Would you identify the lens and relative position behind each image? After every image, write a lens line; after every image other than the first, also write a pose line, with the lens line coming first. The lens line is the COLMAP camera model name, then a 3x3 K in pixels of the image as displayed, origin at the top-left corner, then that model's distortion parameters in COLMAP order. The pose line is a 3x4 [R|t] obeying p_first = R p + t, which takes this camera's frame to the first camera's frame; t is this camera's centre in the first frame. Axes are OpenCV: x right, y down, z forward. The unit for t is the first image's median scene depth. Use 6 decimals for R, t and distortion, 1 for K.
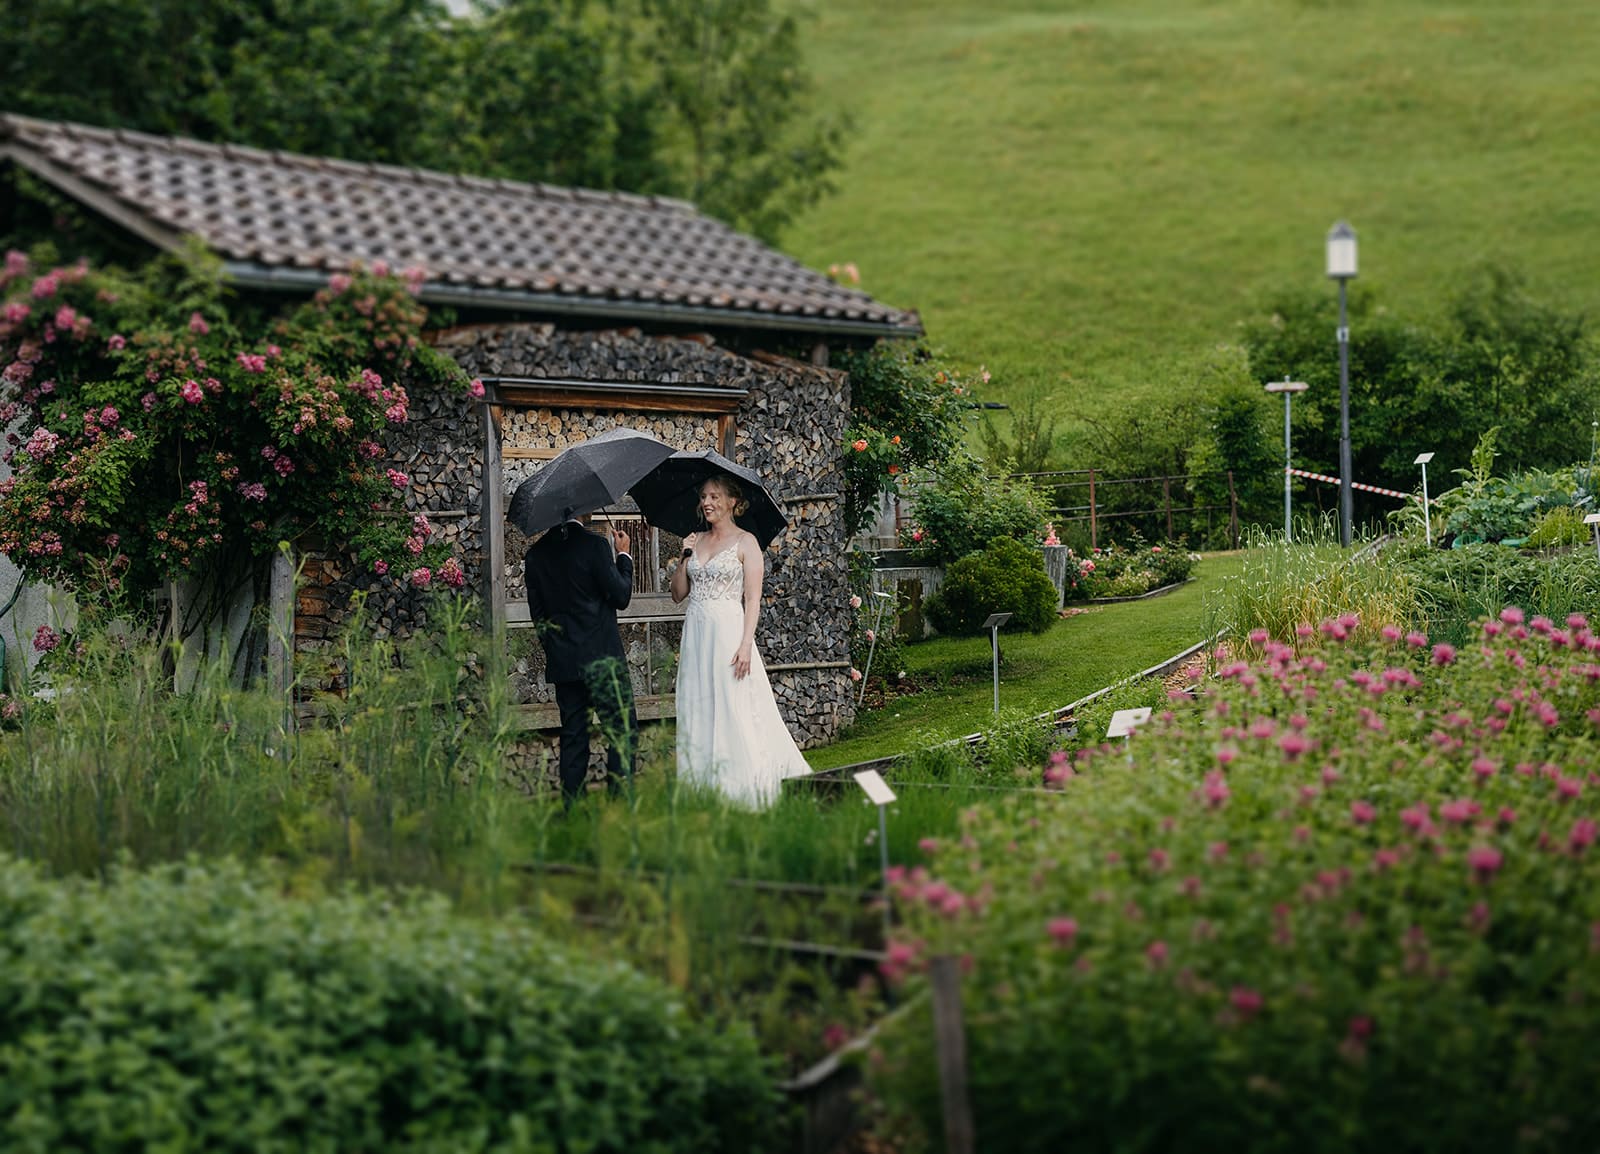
lens RADIAL K [[2357.1, 0, 800.0], [0, 2357.1, 576.1], [0, 0, 1]] dist [-0.000867, 0.000000]
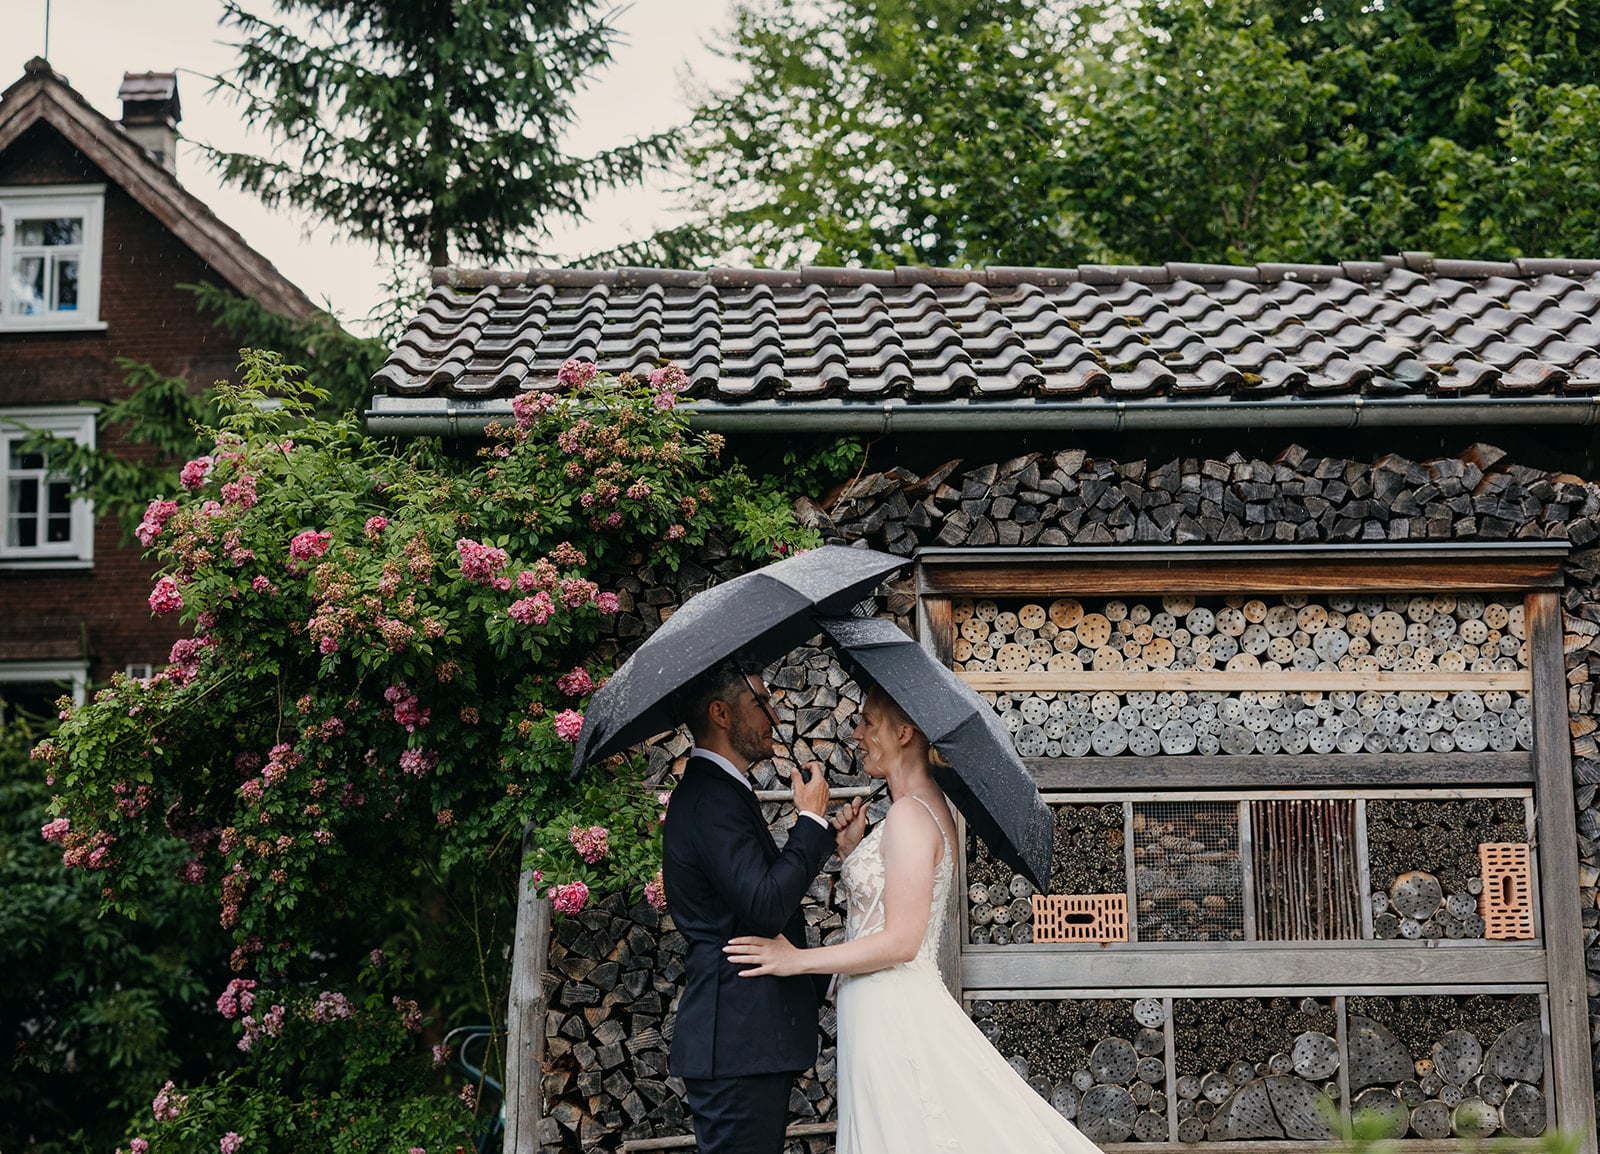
lens RADIAL K [[2357.1, 0, 799.8], [0, 2357.1, 576.5], [0, 0, 1]] dist [-0.000867, 0.000000]
pose [[0.682199, -0.094648, -0.725015, 0.246863], [-0.008382, 0.990509, -0.137195, 0.000001], [0.731118, 0.099671, 0.674931, 0.565246]]
